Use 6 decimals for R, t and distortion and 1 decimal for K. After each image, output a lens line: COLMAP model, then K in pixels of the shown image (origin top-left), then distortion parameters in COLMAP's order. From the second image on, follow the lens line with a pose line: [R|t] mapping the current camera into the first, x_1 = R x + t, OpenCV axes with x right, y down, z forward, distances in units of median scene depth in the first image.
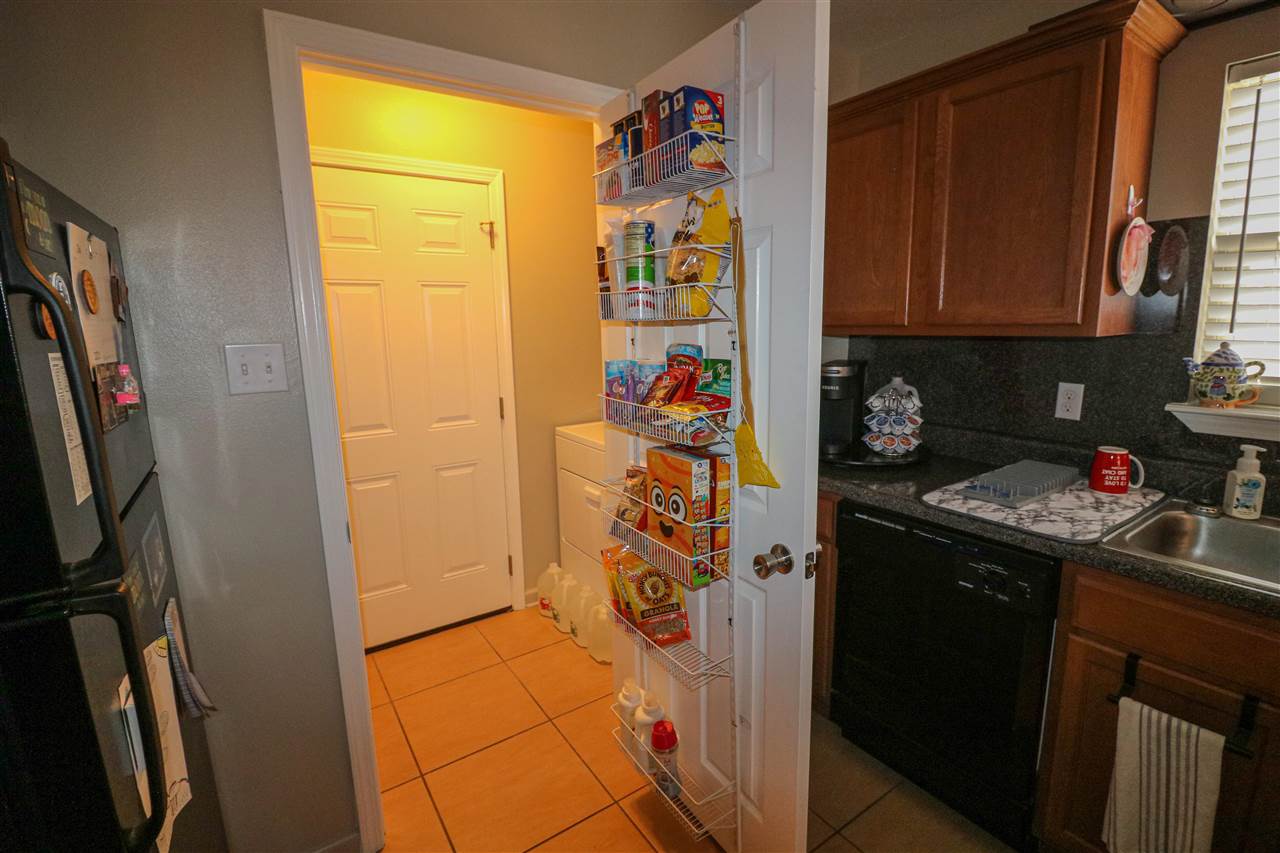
lens RADIAL K [[588.0, 0, 649.3], [0, 588.0, 422.3], [0, 0, 1]] dist [-0.005048, -0.010526]
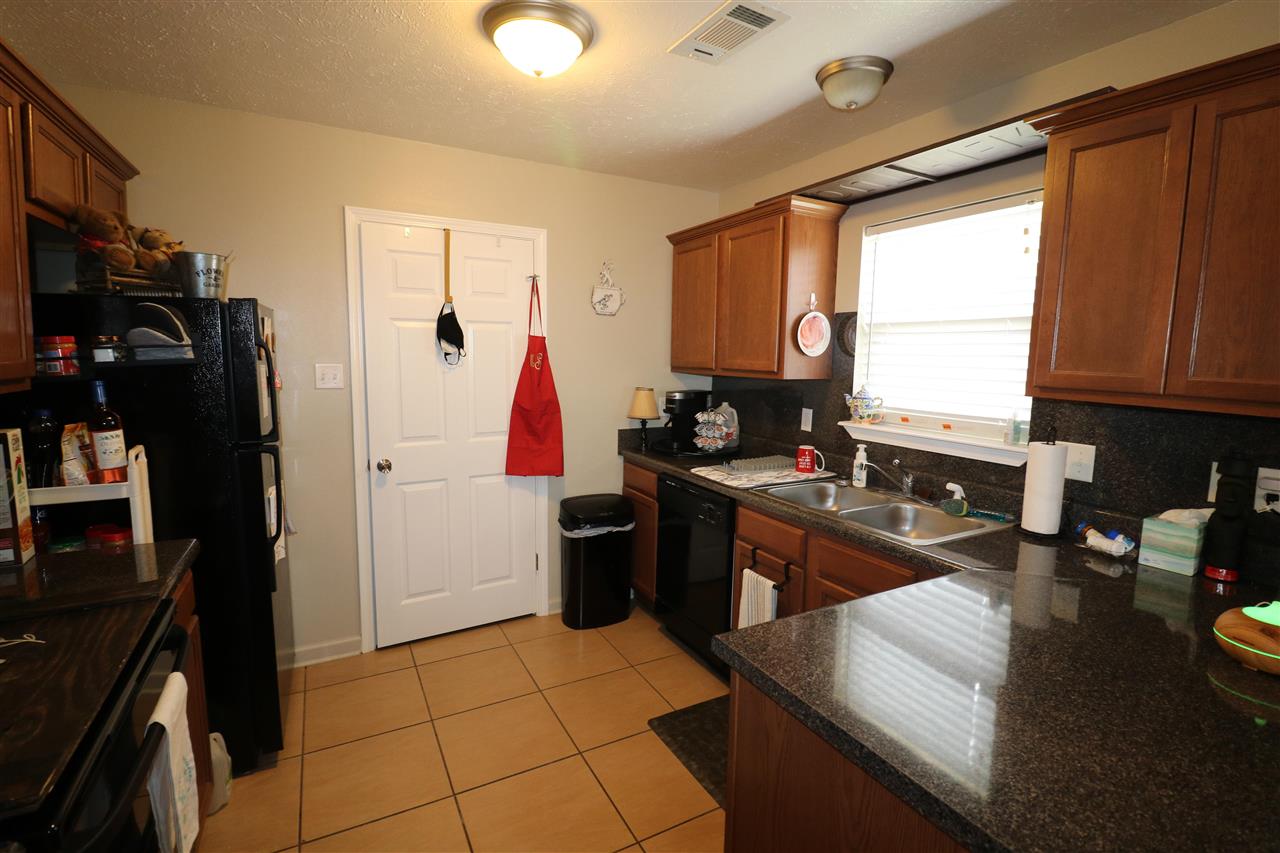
lens RADIAL K [[588.0, 0, 645.5], [0, 588.0, 418.6], [0, 0, 1]] dist [-0.005048, -0.010526]
pose [[0.994499, 0.049449, -0.092344, 0.520111], [-0.055012, 0.996759, -0.058700, 0.096078], [0.089142, 0.063457, 0.993995, -0.769943]]
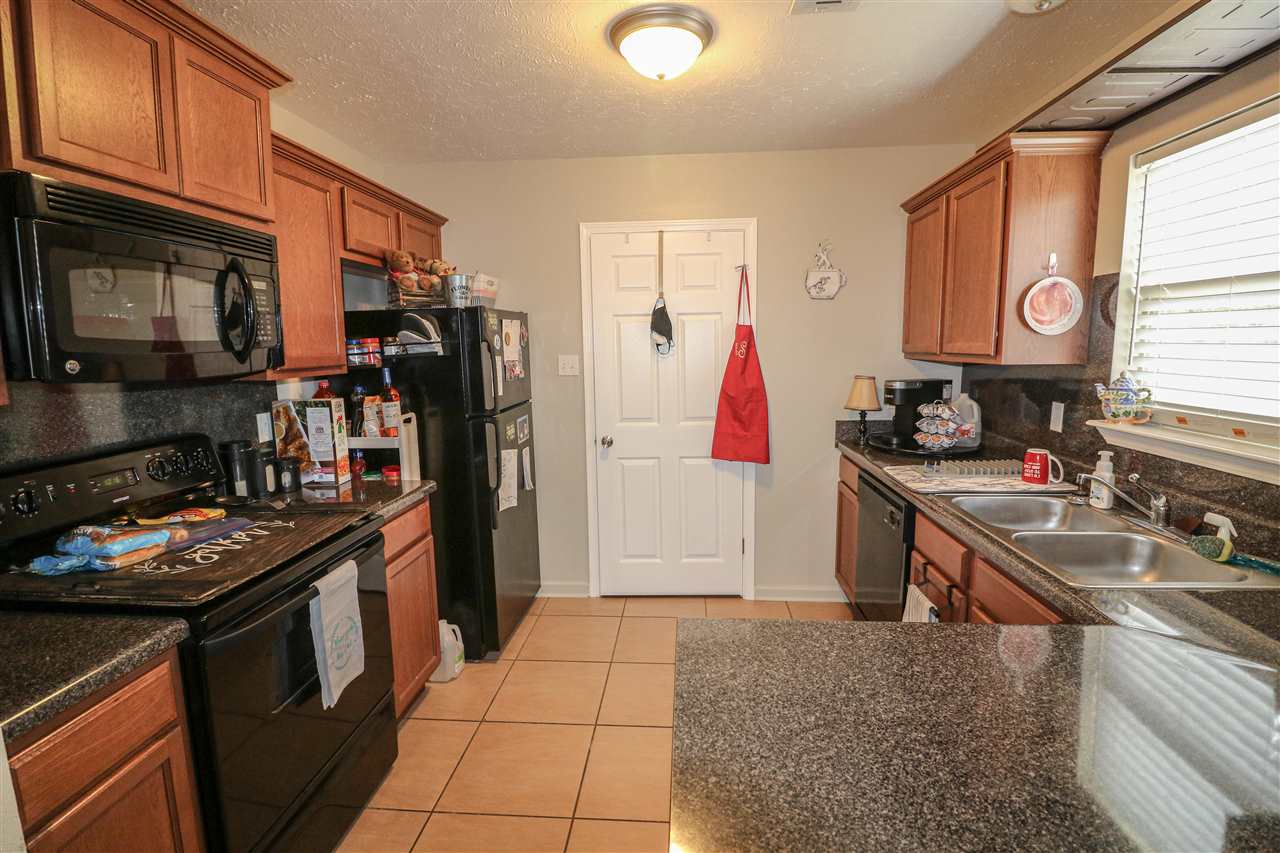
lens RADIAL K [[588.0, 0, 645.5], [0, 588.0, 421.4], [0, 0, 1]] dist [-0.005048, -0.010526]
pose [[0.784058, 0.092515, -0.613754, 0.966635], [-0.110711, 0.993817, 0.008374, 0.072706], [0.610734, 0.061384, 0.789453, -0.627756]]
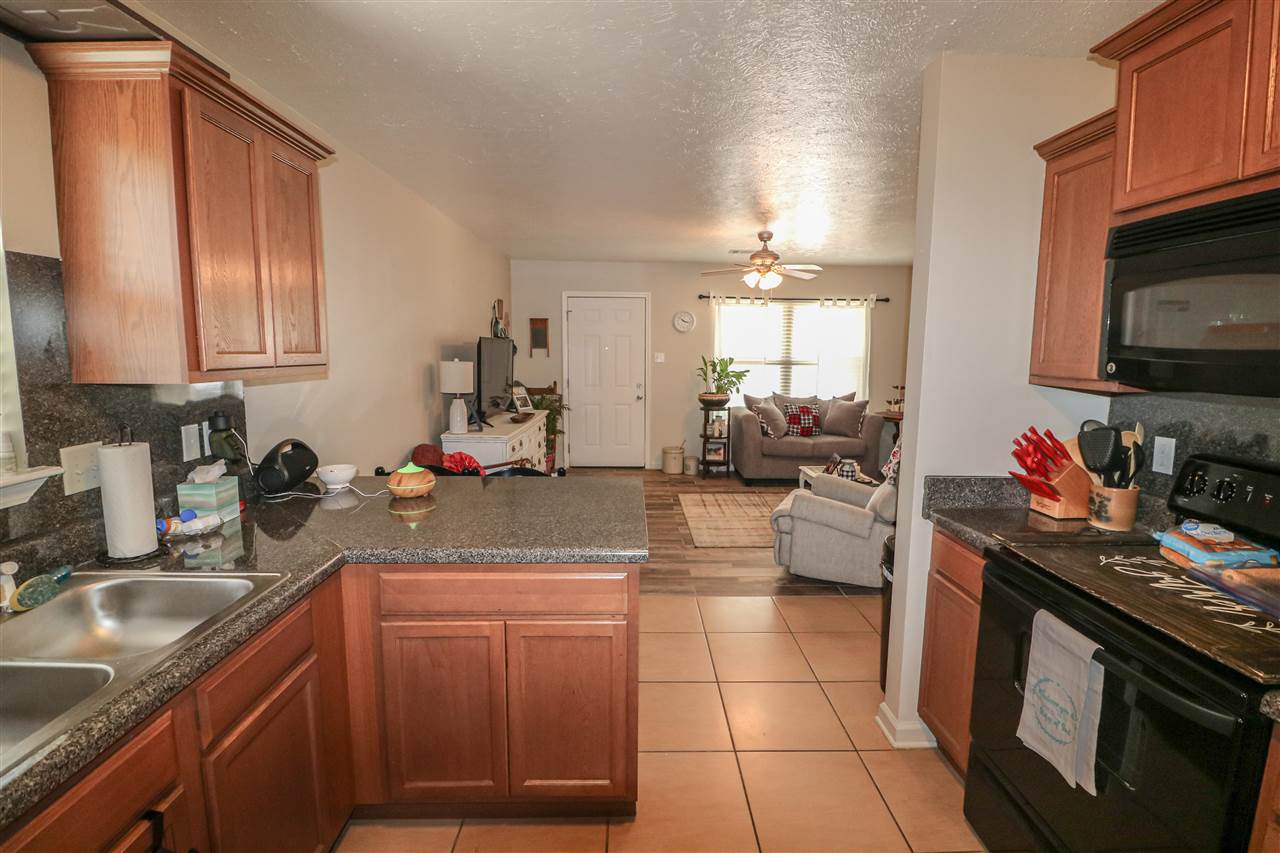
lens RADIAL K [[588.0, 0, 641.3], [0, 588.0, 423.2], [0, 0, 1]] dist [-0.005048, -0.010526]
pose [[-0.831970, -0.060820, 0.551477, -0.015621], [0.102301, 0.960114, 0.260221, -0.168452], [-0.545308, 0.272912, -0.792564, 0.815152]]
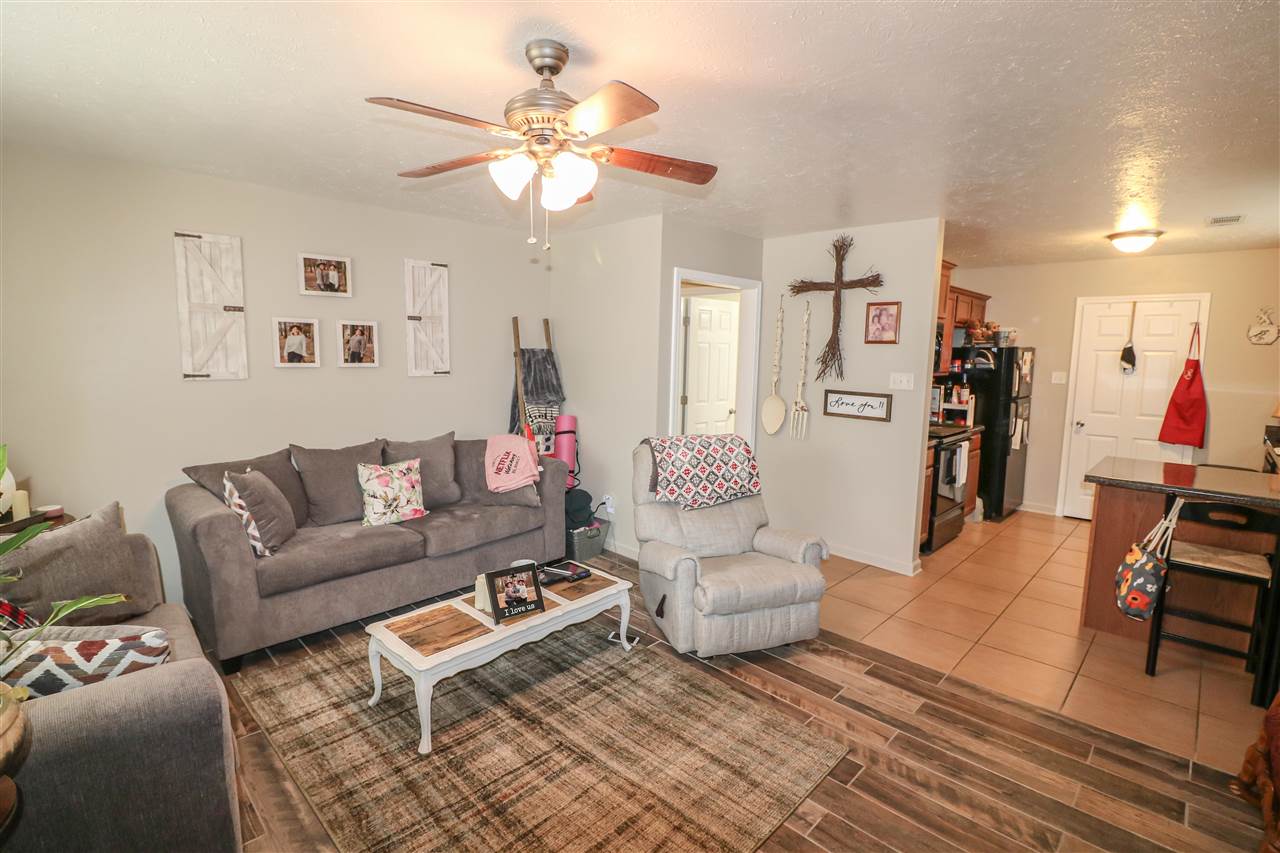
lens RADIAL K [[588.0, 0, 644.7], [0, 588.0, 419.0], [0, 0, 1]] dist [-0.005048, -0.010526]
pose [[0.192938, 0.137265, -0.971562, 2.539355], [-0.191332, 0.976423, 0.099956, 0.303898], [0.962376, 0.166605, 0.214652, -2.394526]]
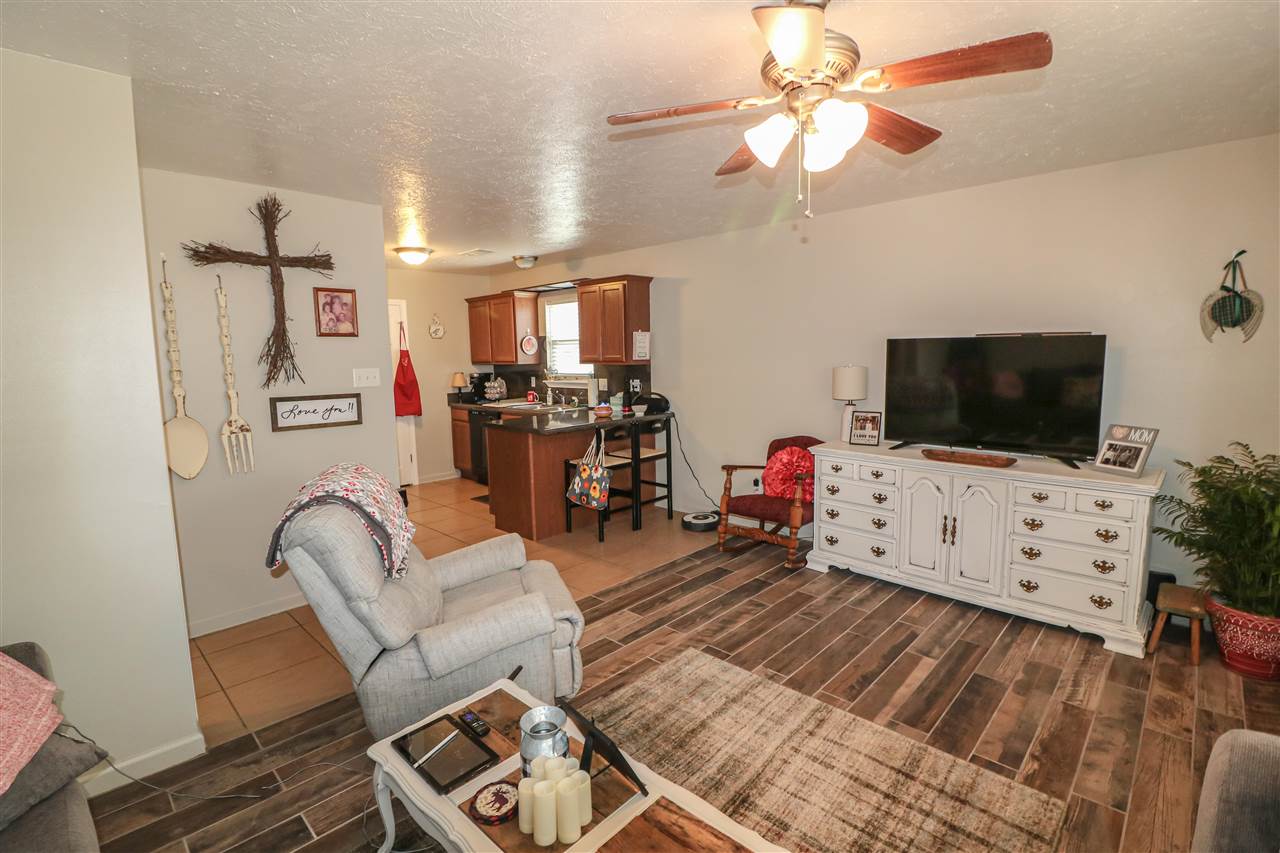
lens RADIAL K [[588.0, 0, 641.4], [0, 588.0, 421.1], [0, 0, 1]] dist [-0.005048, -0.010526]
pose [[0.979090, -0.022628, 0.202164, 0.765843], [0.034711, 0.997803, -0.056425, 0.538208], [-0.200443, 0.062263, 0.977725, -3.334548]]
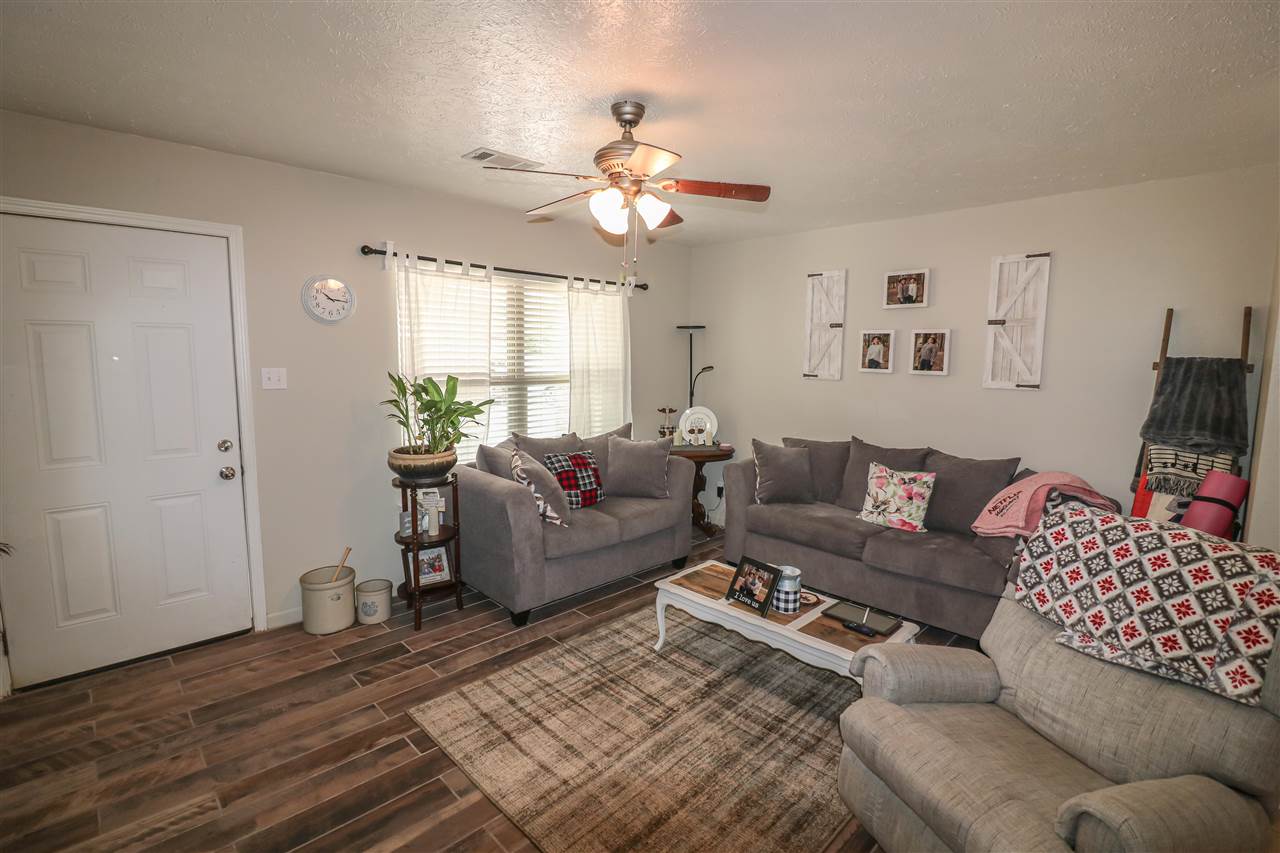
lens RADIAL K [[588.0, 0, 643.9], [0, 588.0, 416.9], [0, 0, 1]] dist [-0.005048, -0.010526]
pose [[-0.984811, 0.022613, -0.172149, 1.504711], [-0.026858, 0.959709, 0.279709, 0.072712], [0.171538, 0.280084, -0.944525, -0.853157]]
